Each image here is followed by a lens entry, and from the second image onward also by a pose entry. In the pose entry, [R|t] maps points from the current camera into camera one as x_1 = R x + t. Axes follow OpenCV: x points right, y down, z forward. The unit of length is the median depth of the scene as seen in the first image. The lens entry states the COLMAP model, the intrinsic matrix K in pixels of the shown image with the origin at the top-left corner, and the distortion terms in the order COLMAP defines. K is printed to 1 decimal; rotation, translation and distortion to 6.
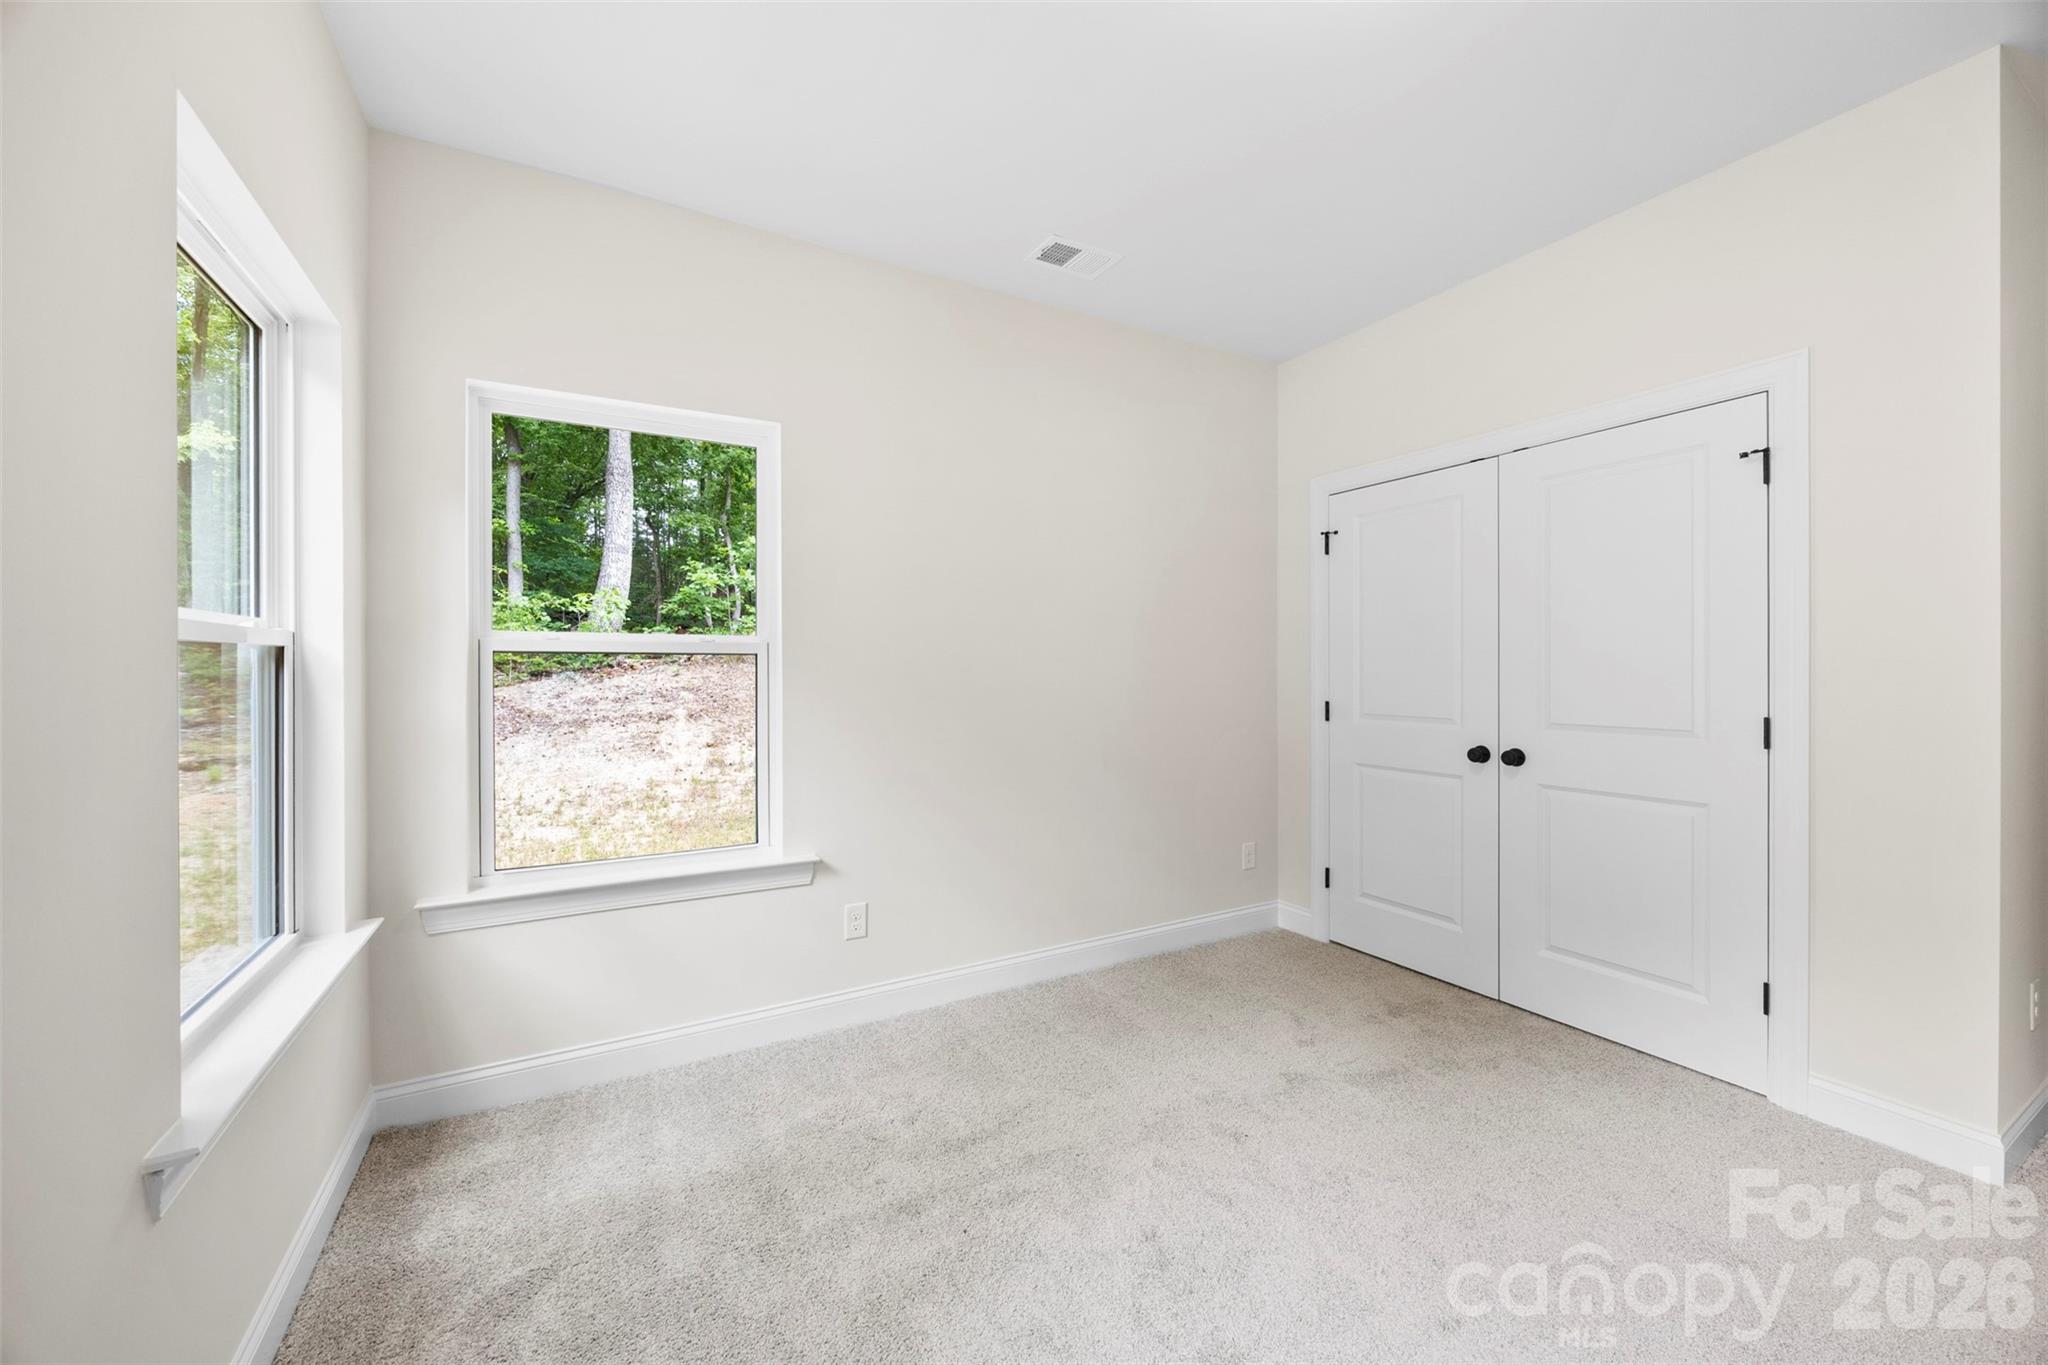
lens RADIAL K [[763.4, 0, 1029.8], [0, 763.4, 681.6], [0, 0, 1]] dist [-0.007636, -0.000091]
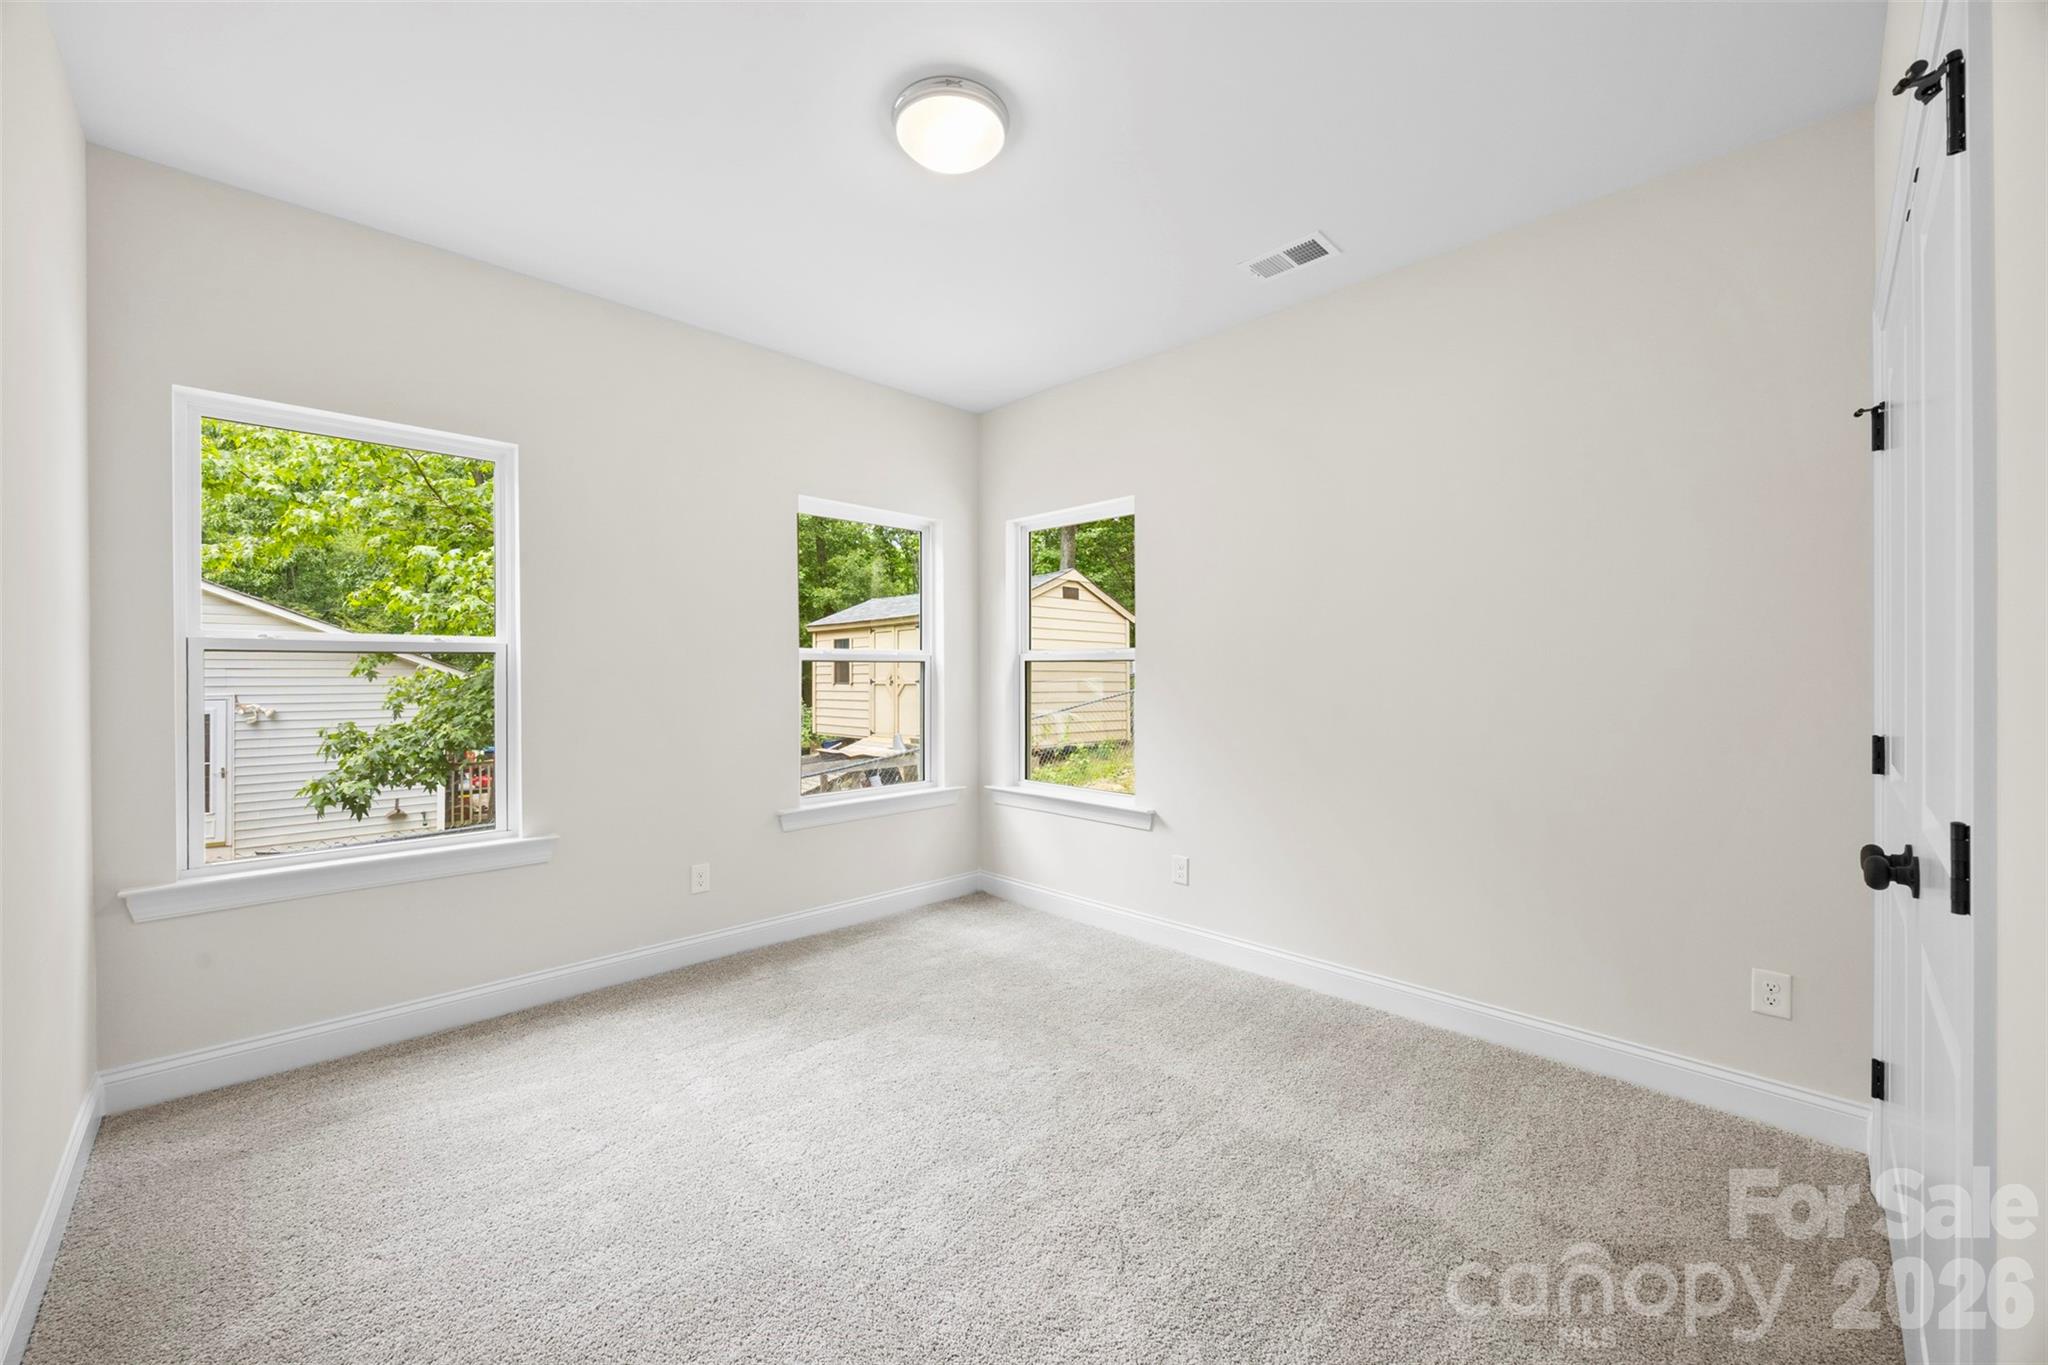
lens RADIAL K [[787.5, 0, 1010.3], [0, 787.5, 675.0], [0, 0, 1]] dist [-0.003319, -0.000164]
pose [[0.265667, 0.008247, -0.964030, 0.908542], [-0.015552, 0.999870, 0.004268, -0.008718], [0.963939, 0.013859, 0.265761, 0.363400]]
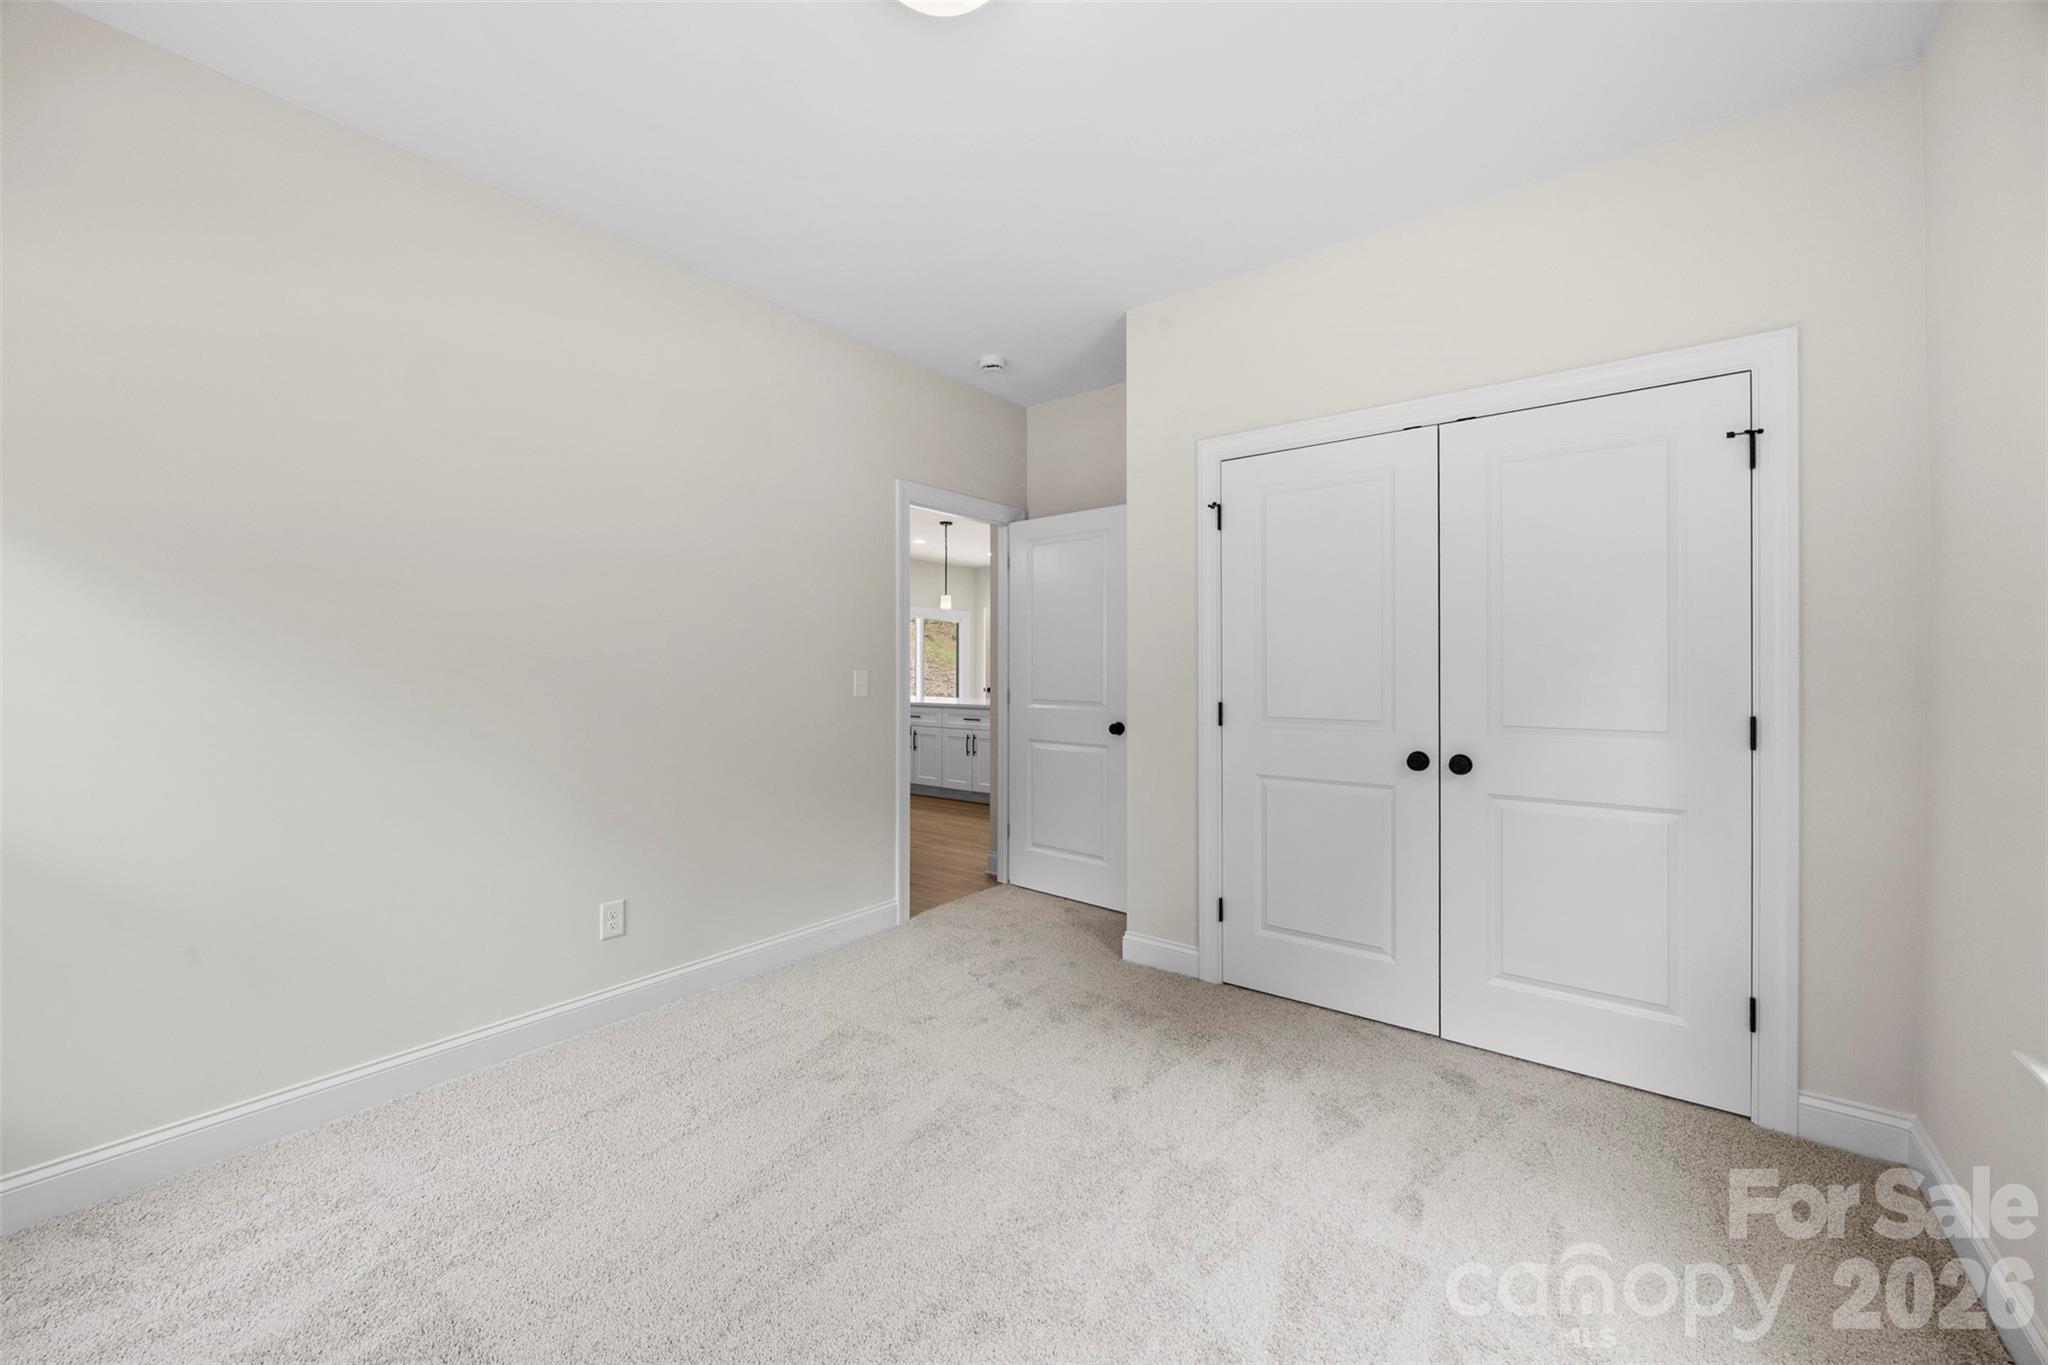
lens RADIAL K [[787.5, 0, 1010.3], [0, 787.5, 675.0], [0, 0, 1]] dist [-0.003319, -0.000164]
pose [[0.930490, -0.002489, 0.366309, -0.189848], [0.004557, 0.999978, -0.004782, -0.002842], [-0.366289, 0.006119, 0.930481, 0.331739]]
